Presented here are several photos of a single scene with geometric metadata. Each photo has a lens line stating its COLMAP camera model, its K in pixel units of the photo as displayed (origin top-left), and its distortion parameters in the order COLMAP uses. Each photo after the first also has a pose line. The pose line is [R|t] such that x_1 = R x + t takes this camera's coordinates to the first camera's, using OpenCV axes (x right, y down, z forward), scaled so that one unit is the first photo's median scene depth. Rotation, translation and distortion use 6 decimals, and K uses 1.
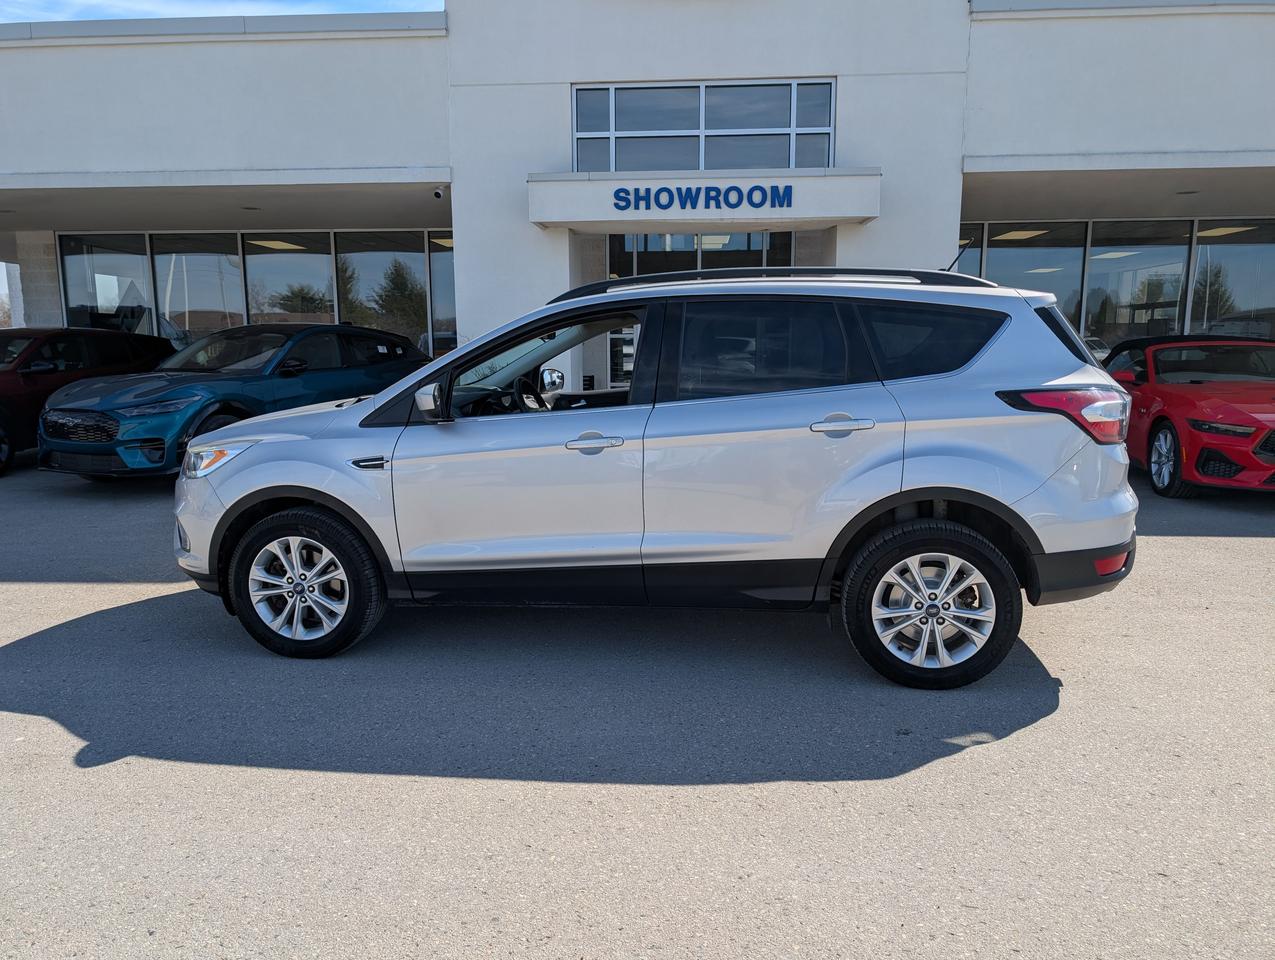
lens RADIAL K [[919.5, 0, 636.3], [0, 919.5, 478.8], [0, 0, 1]] dist [-0.004990, -0.018762]
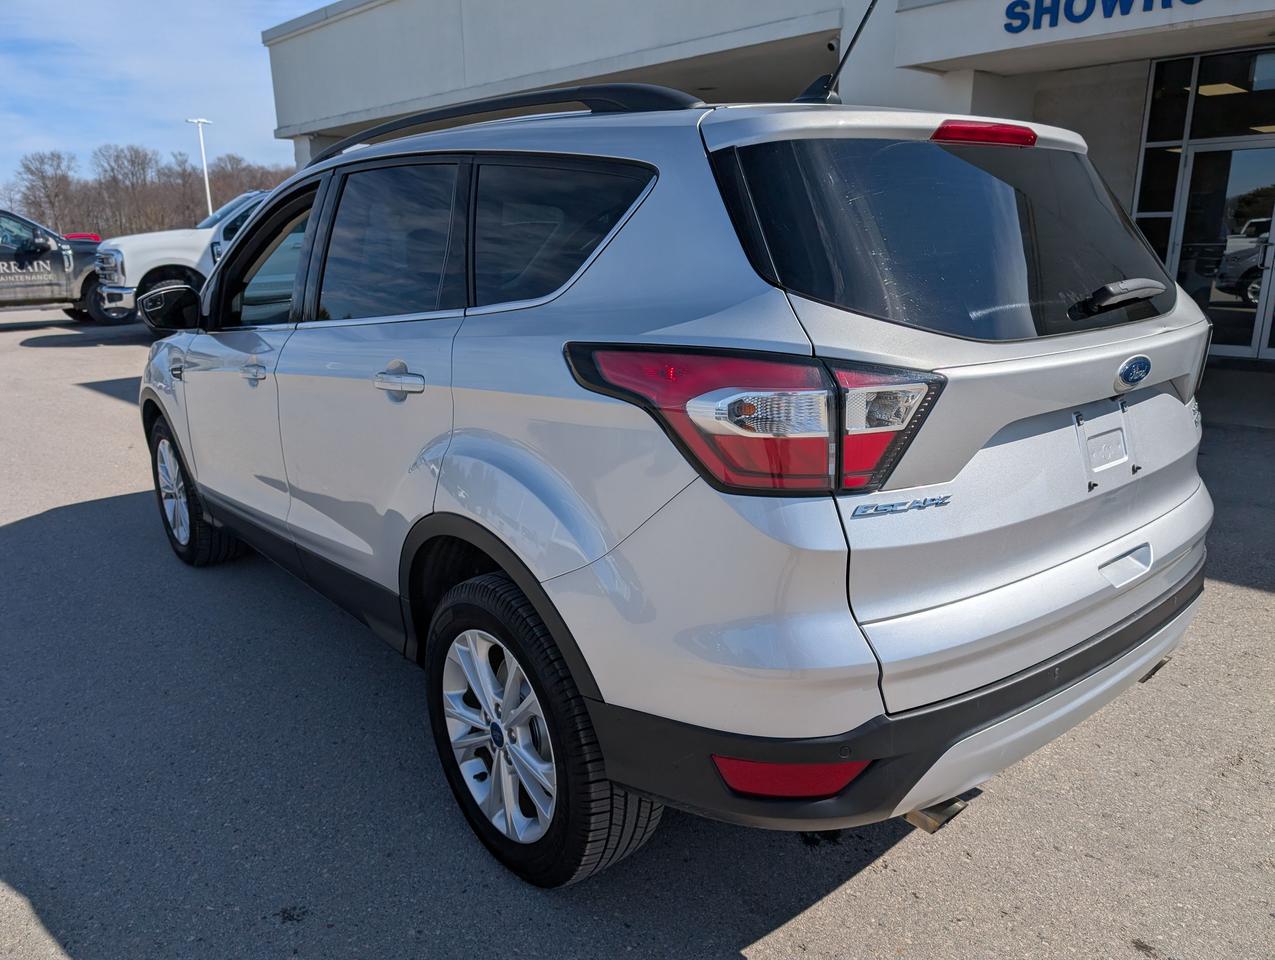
lens RADIAL K [[919.5, 0, 637.6], [0, 919.5, 491.2], [0, 0, 1]] dist [-0.004990, -0.018762]
pose [[0.719356, 0.177832, -0.671493, 0.433711], [-0.086791, 0.982110, 0.167116, -0.059235], [0.689199, -0.061937, 0.721920, 0.395660]]
